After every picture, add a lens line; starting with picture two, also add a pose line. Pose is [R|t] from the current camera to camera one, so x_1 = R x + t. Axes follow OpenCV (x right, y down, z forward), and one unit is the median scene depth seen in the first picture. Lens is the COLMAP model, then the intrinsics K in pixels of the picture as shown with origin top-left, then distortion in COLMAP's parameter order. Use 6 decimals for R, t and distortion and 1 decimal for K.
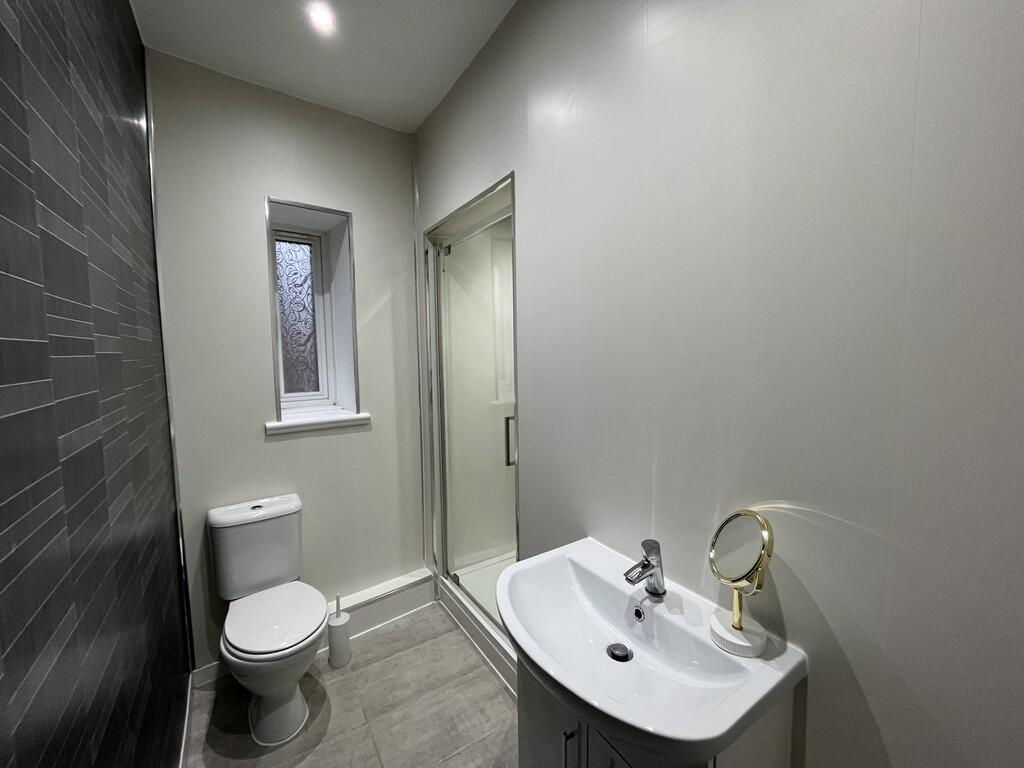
lens RADIAL K [[417.7, 0, 512.0], [0, 417.7, 384.0], [0, 0, 1]] dist [0.000227, 0.000194]
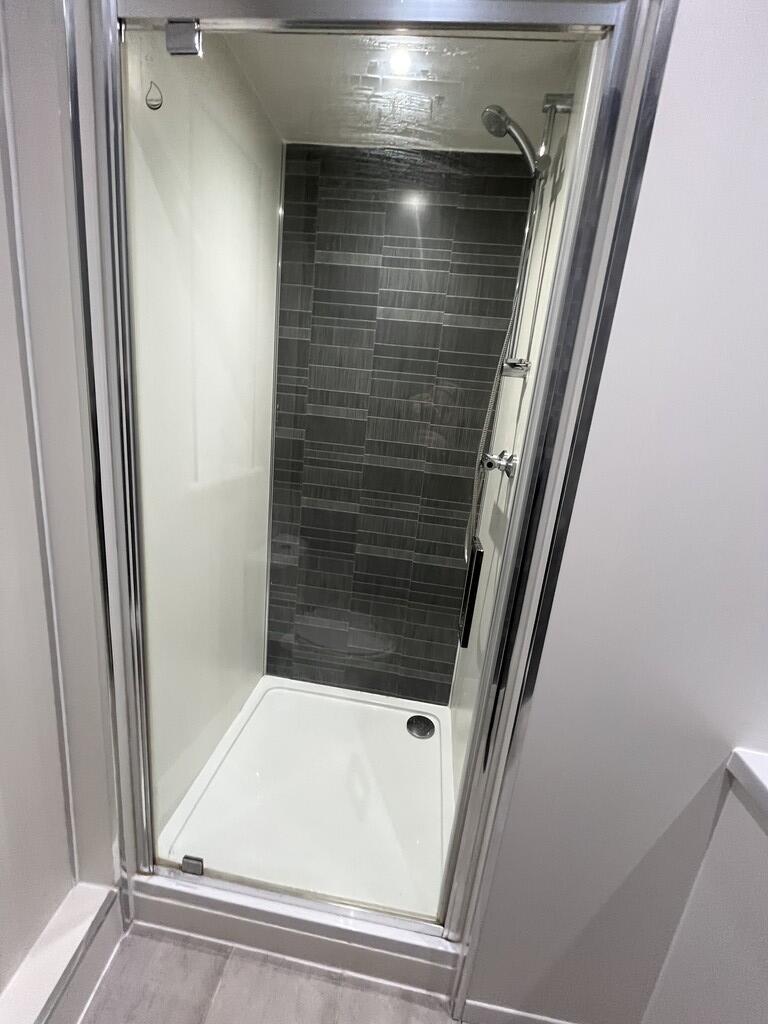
lens RADIAL K [[417.7, 0, 384.0], [0, 417.7, 512.0], [0, 0, 1]] dist [0.000227, 0.000194]
pose [[0.639741, -0.100026, 0.762054, -0.304311], [-0.045662, 0.984798, 0.167597, -0.020678], [-0.767233, -0.142015, 0.625448, 0.564030]]
